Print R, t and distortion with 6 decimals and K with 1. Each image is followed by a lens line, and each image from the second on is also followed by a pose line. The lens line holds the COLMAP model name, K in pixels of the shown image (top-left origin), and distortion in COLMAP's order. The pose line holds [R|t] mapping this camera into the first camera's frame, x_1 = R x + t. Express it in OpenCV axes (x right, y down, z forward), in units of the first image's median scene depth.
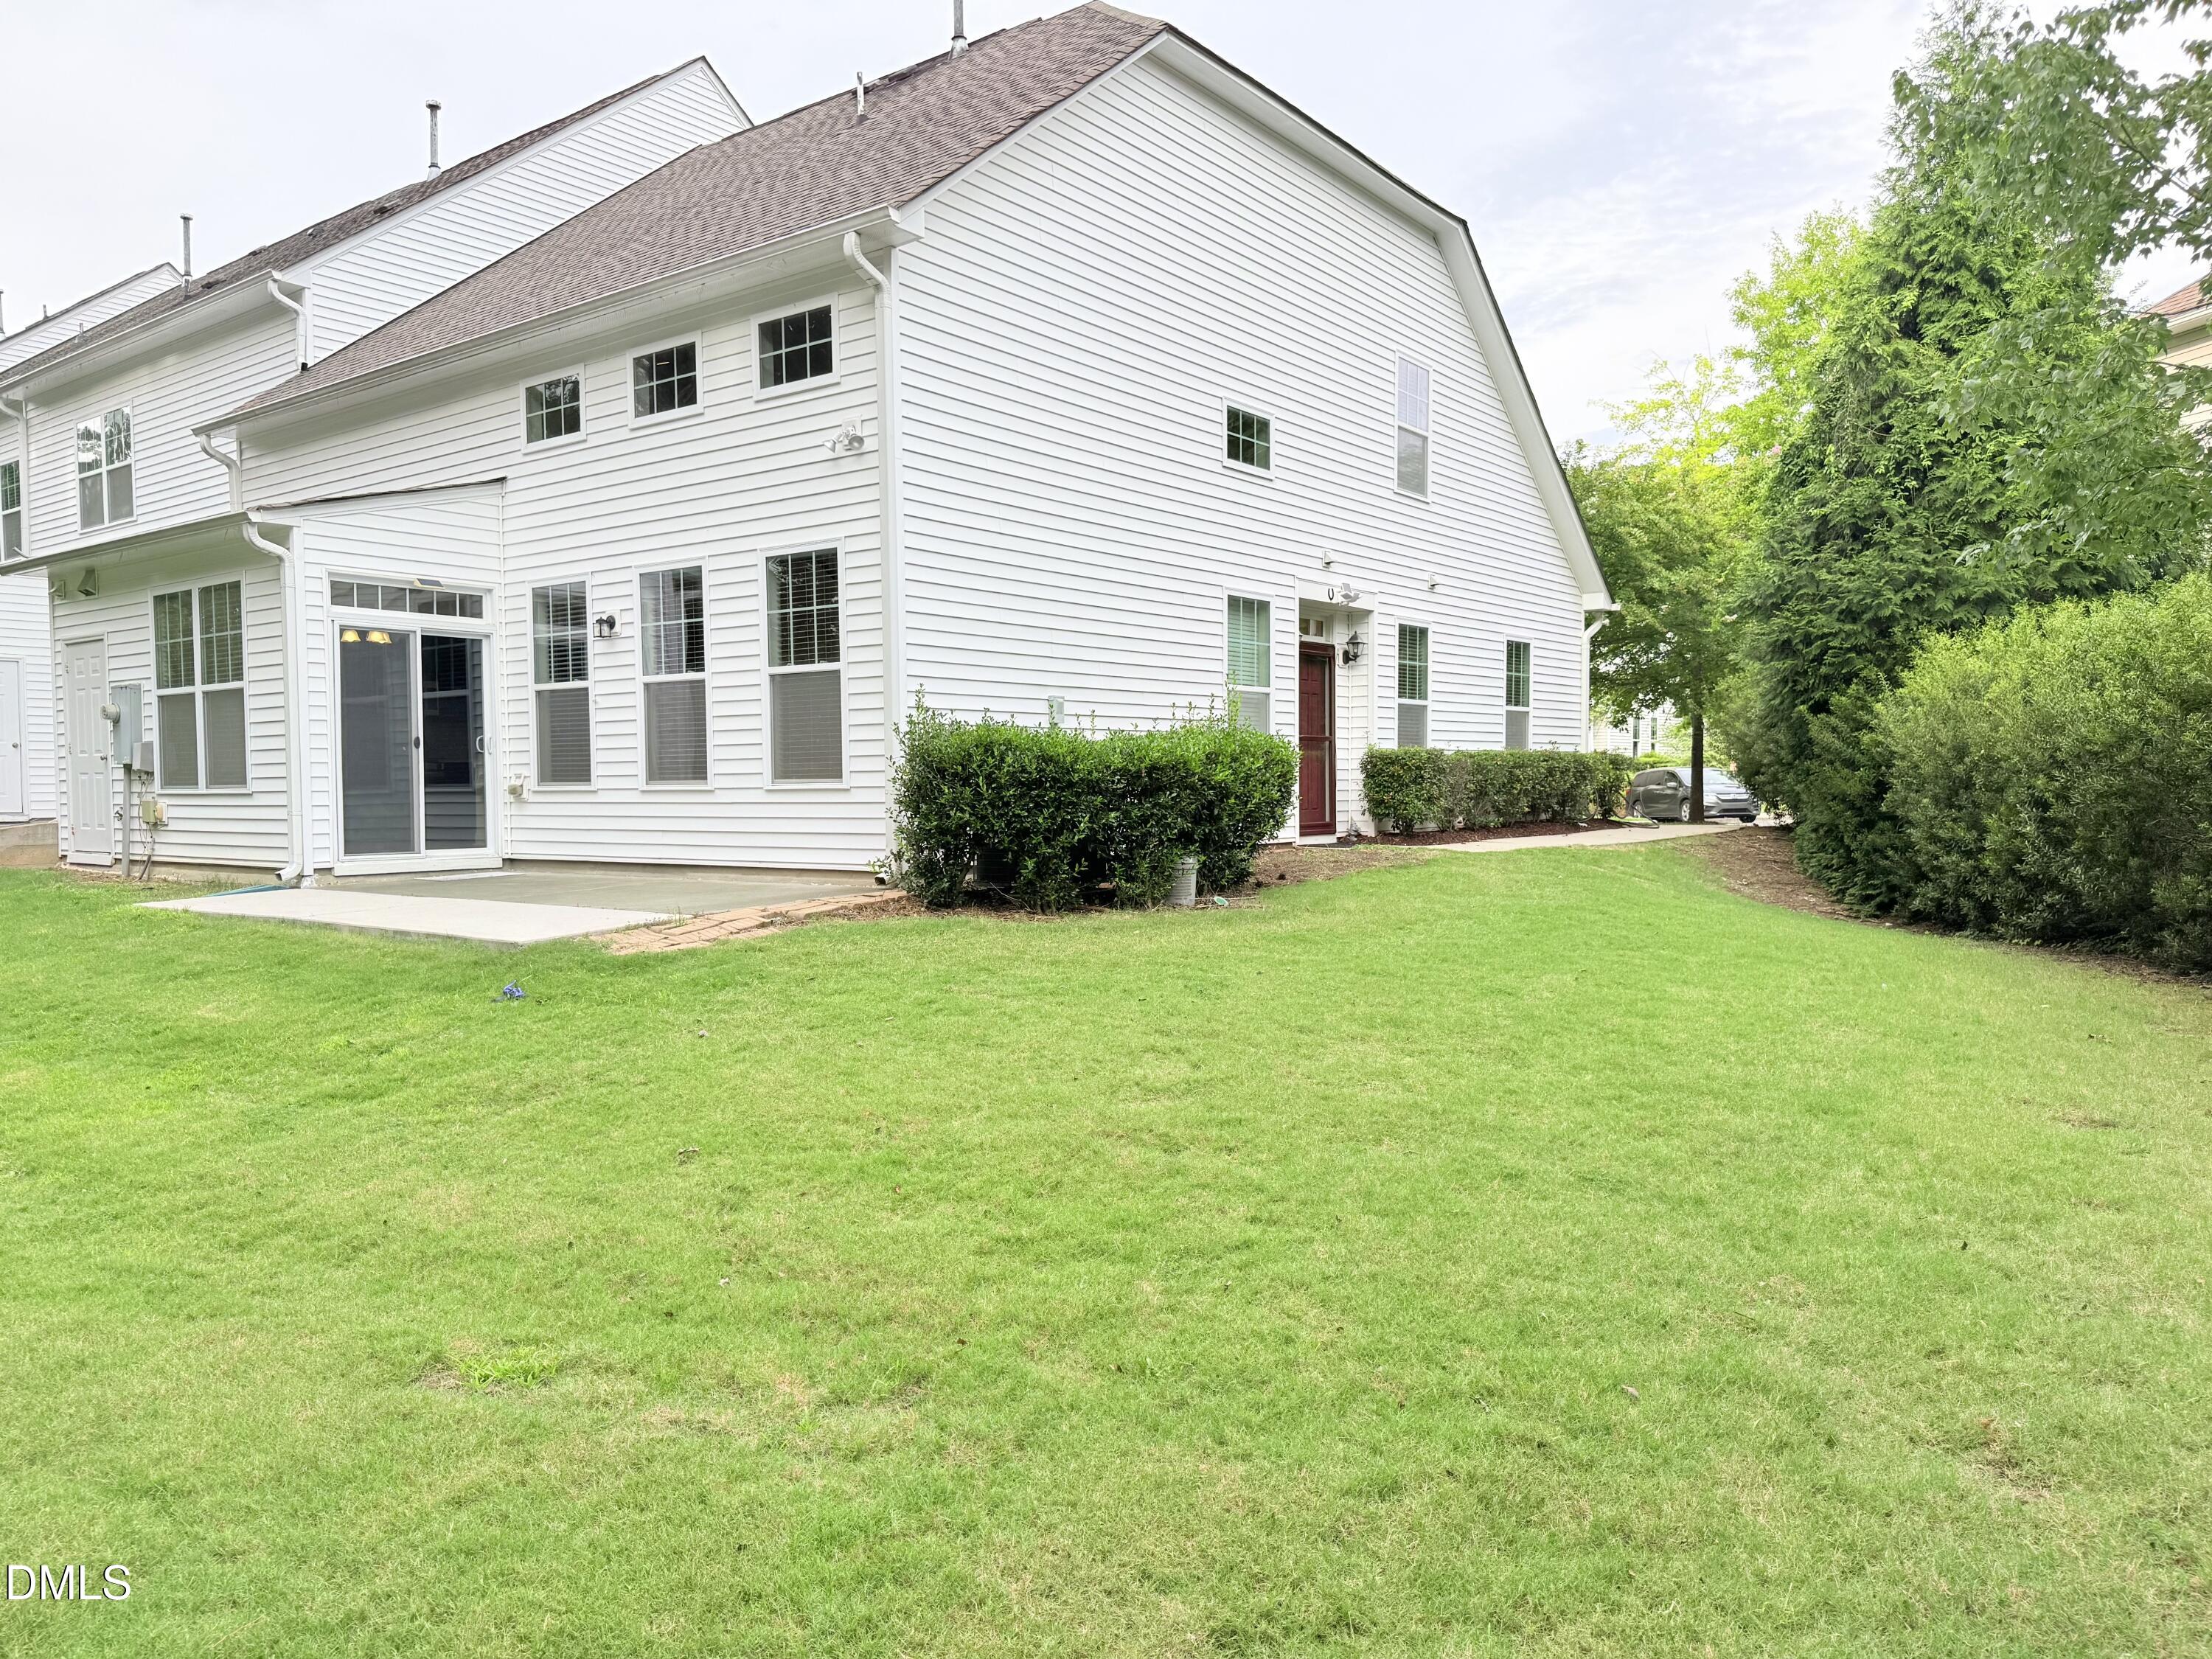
lens RADIAL K [[1544.1, 0, 1100.3], [0, 1544.1, 840.0], [0, 0, 1]] dist [0.109677, -0.165032]
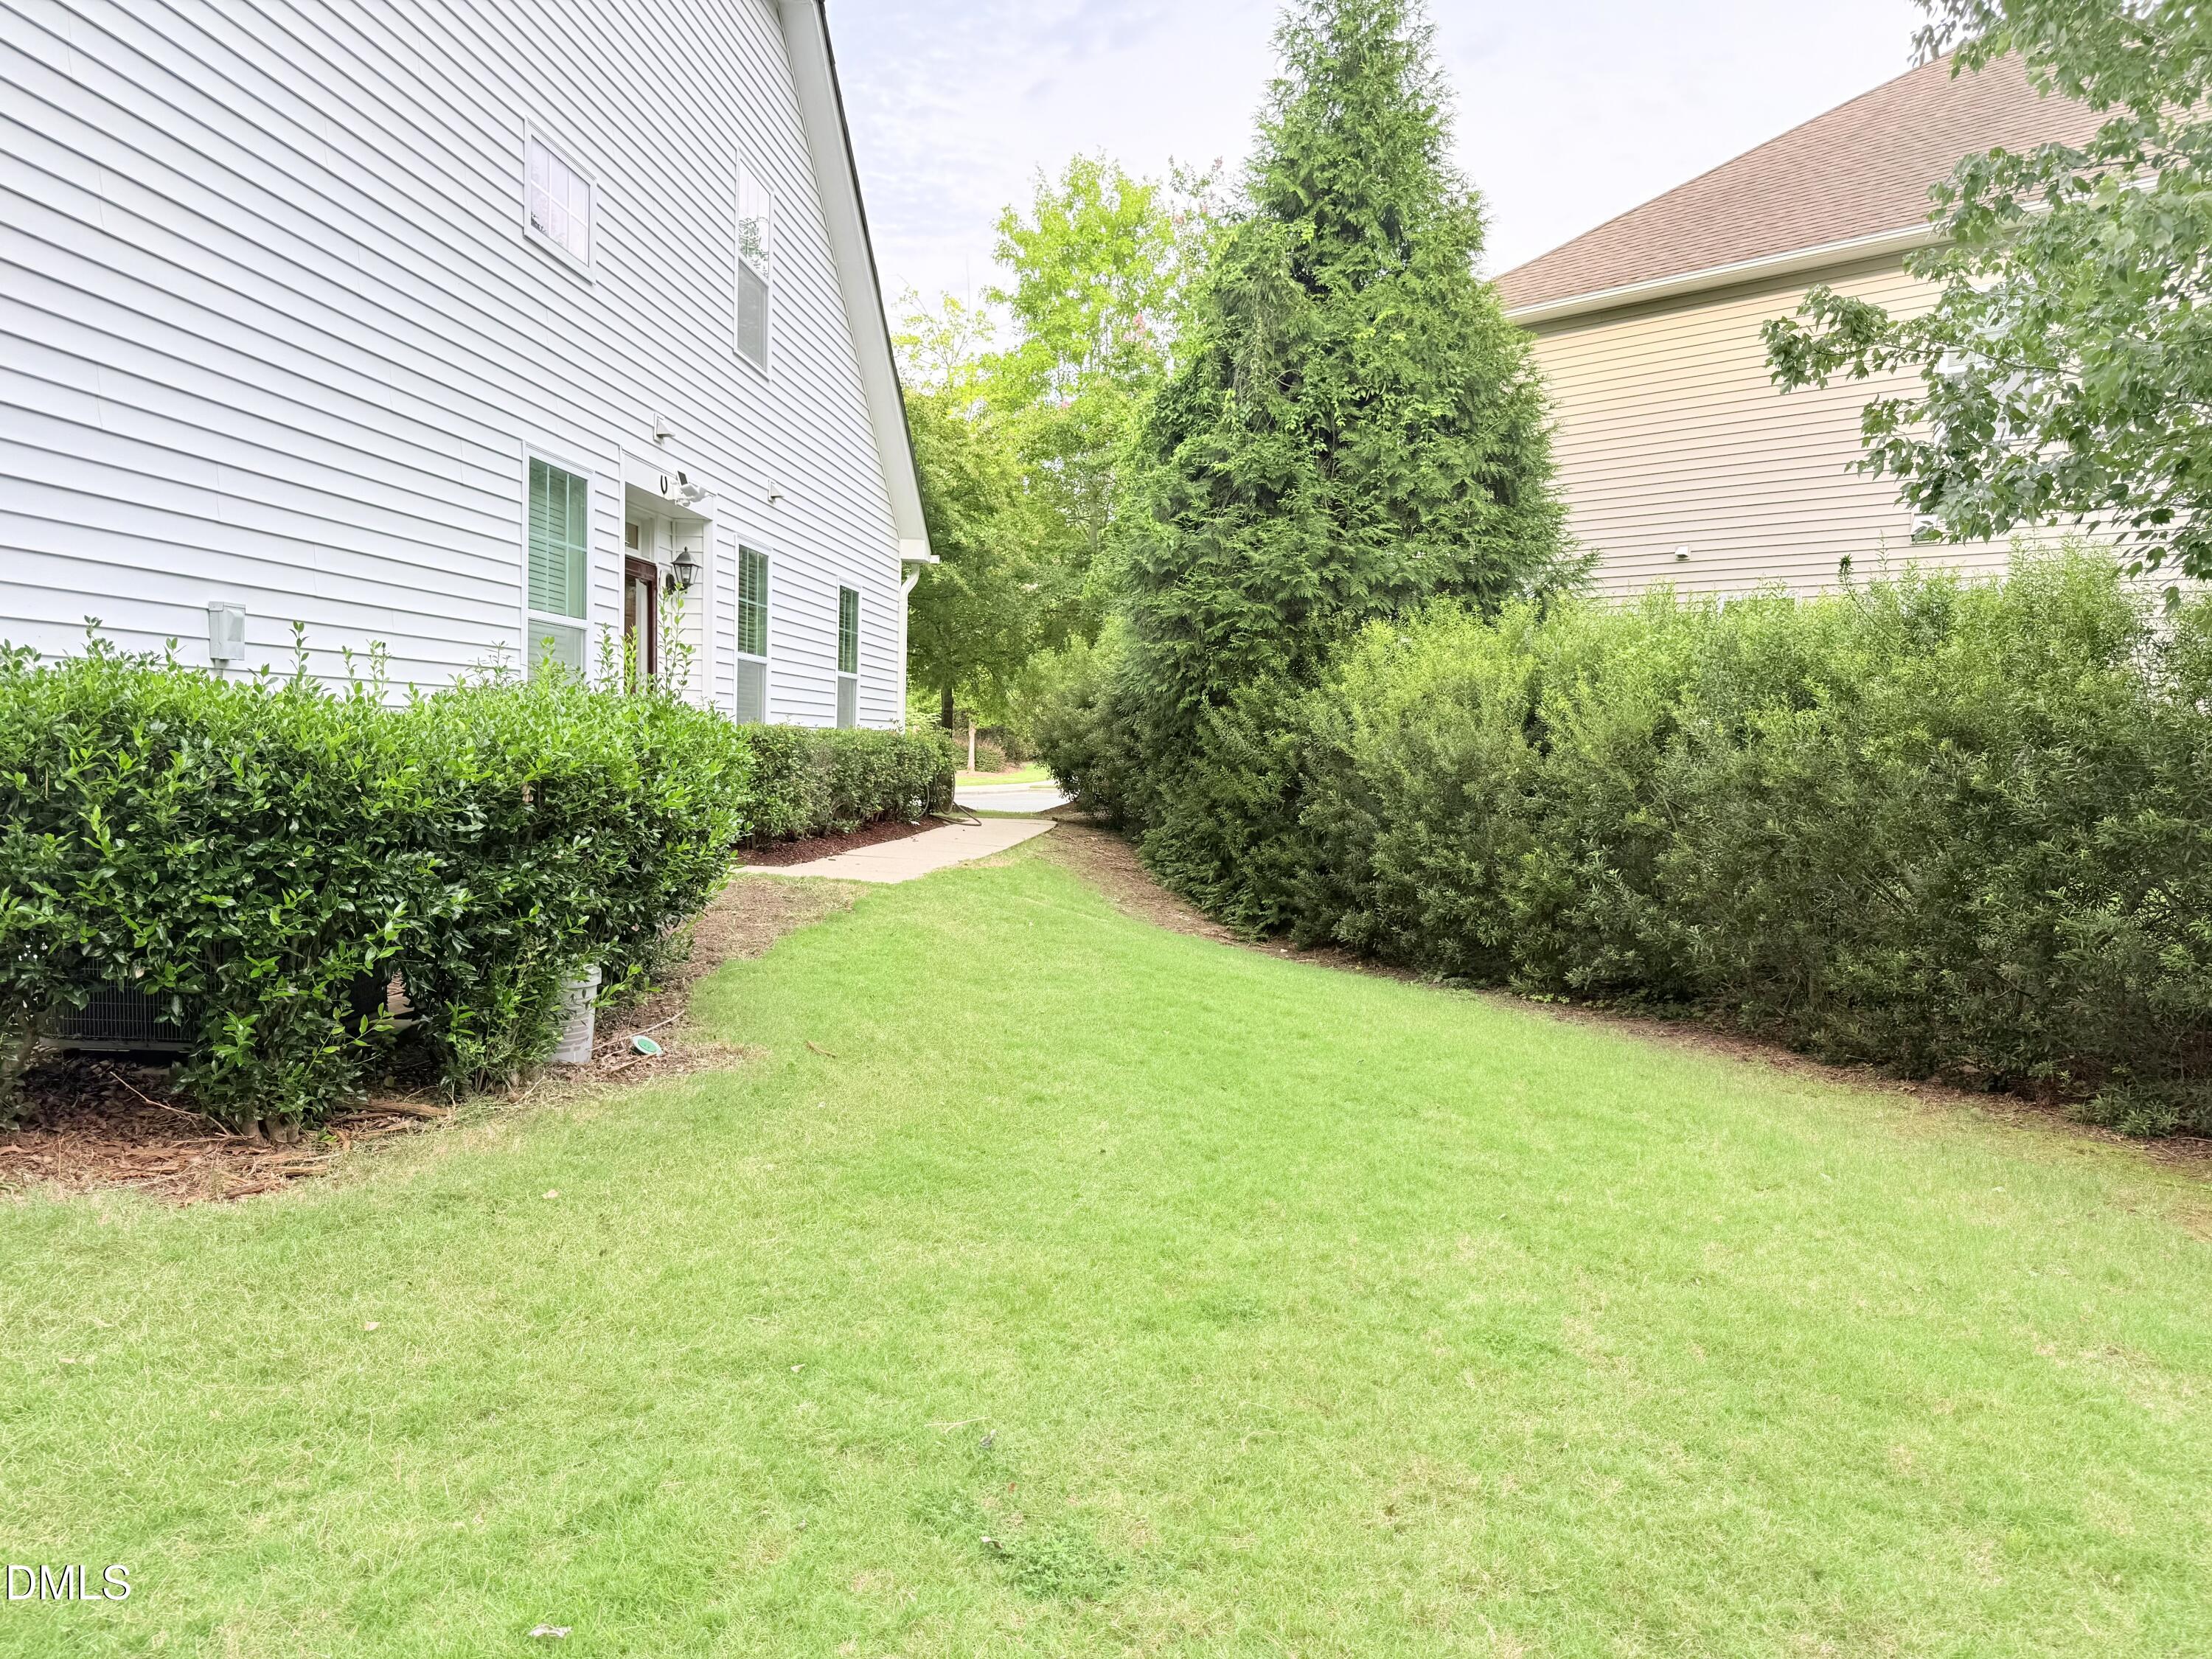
lens RADIAL K [[1531.7, 0, 1102.6], [0, 1531.7, 832.2], [0, 0, 1]] dist [0.148442, -0.250601]
pose [[0.843931, 0.004461, 0.536433, -0.045997], [-0.017830, 0.999646, 0.019738, -0.028545], [-0.536155, -0.026222, 0.843712, 0.345369]]
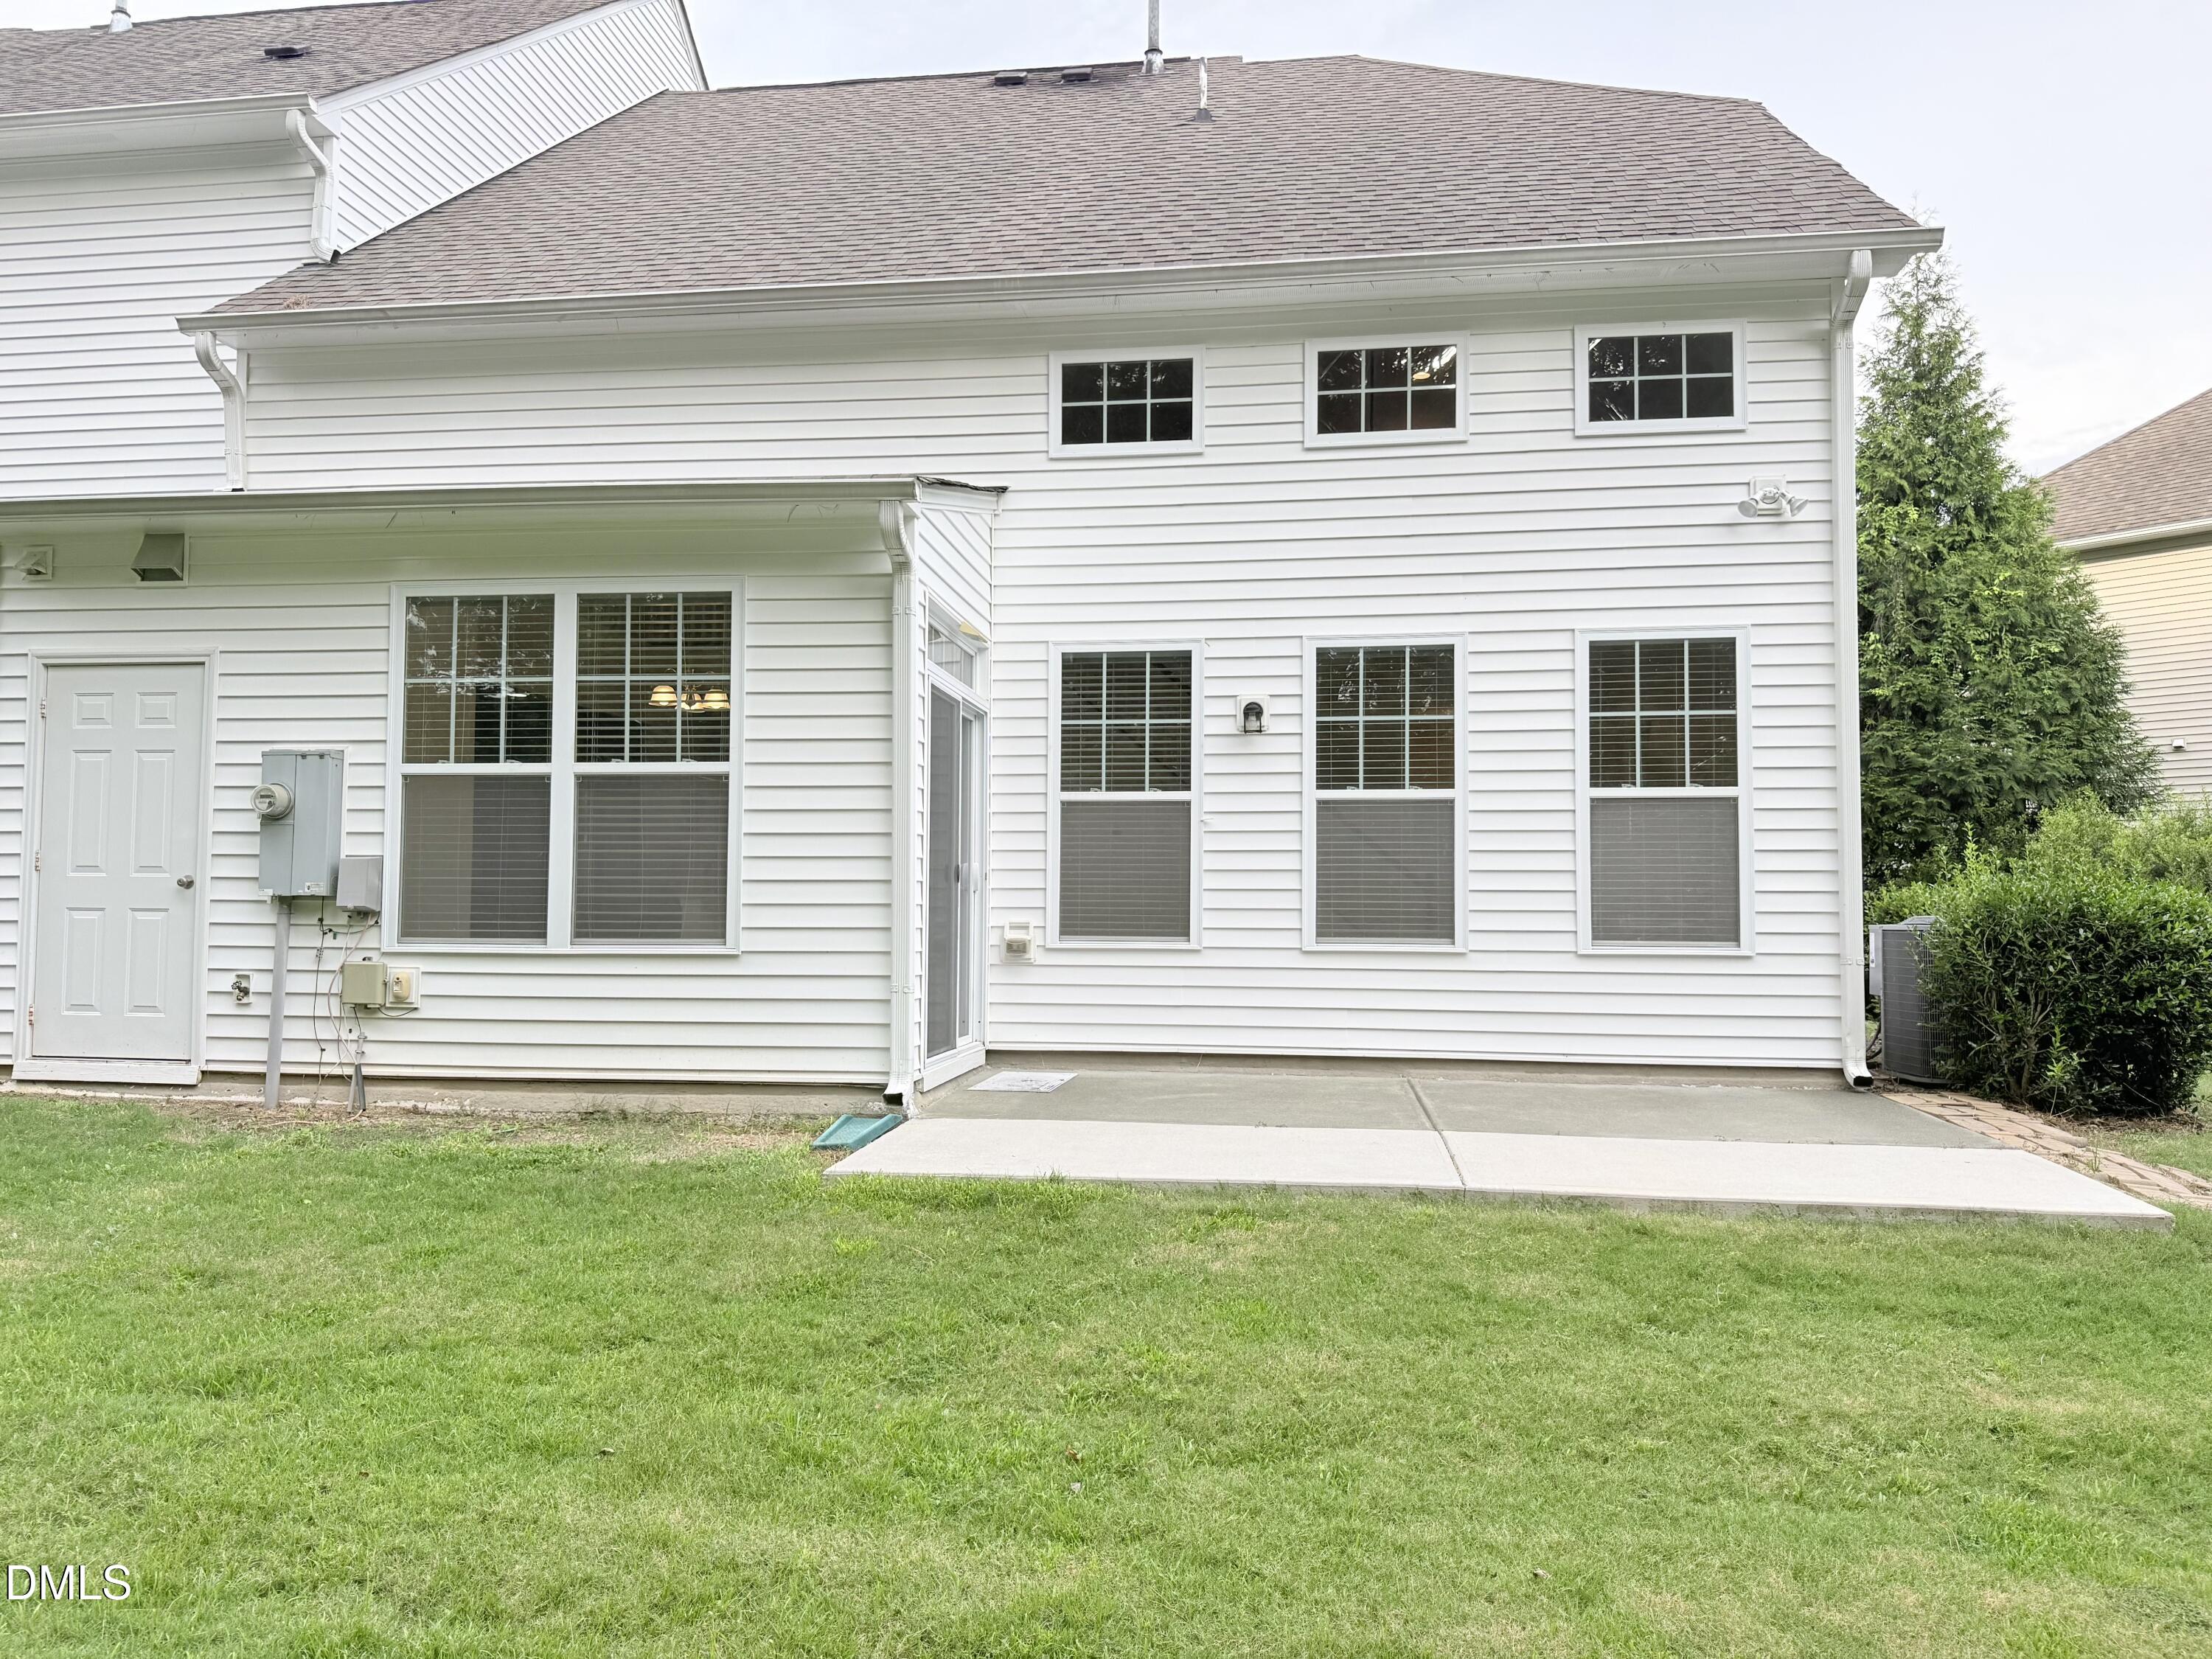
lens RADIAL K [[1544.1, 0, 1100.3], [0, 1544.1, 840.0], [0, 0, 1]] dist [0.109677, -0.165032]
pose [[0.868485, 0.037826, 0.494271, -0.580776], [0.004813, 0.996394, -0.084709, -0.018355], [-0.495693, 0.075947, 0.865171, 0.352779]]
